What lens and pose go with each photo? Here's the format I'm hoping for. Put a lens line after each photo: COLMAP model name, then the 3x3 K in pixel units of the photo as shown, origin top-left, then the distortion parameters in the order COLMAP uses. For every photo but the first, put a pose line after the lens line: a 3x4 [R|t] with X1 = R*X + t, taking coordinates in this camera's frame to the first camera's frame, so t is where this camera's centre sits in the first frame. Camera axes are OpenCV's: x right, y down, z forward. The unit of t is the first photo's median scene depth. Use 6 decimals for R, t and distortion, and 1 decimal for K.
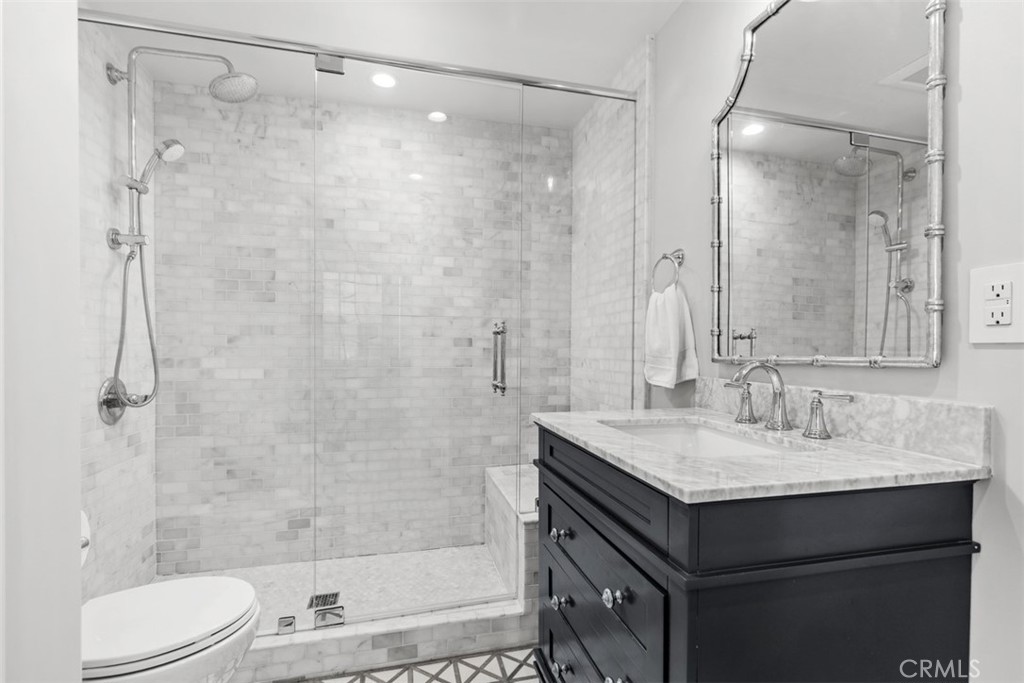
lens RADIAL K [[468.0, 0, 512.0], [0, 468.0, 341.5], [0, 0, 1]] dist [0.010120, -0.000325]
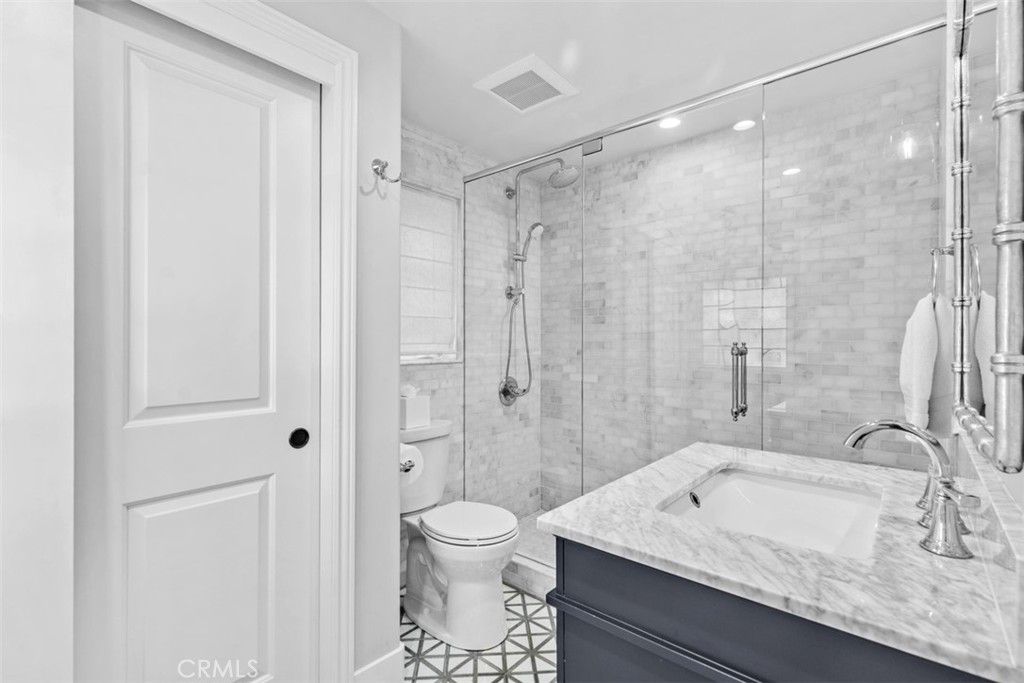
lens RADIAL K [[464.4, 0, 531.6], [0, 464.4, 326.0], [0, 0, 1]] dist [0.011926, -0.000638]
pose [[0.594996, -0.029135, -0.803201, 0.400417], [0.013221, 0.999562, -0.026464, -0.045704], [0.803620, 0.005127, 0.595121, 0.075973]]
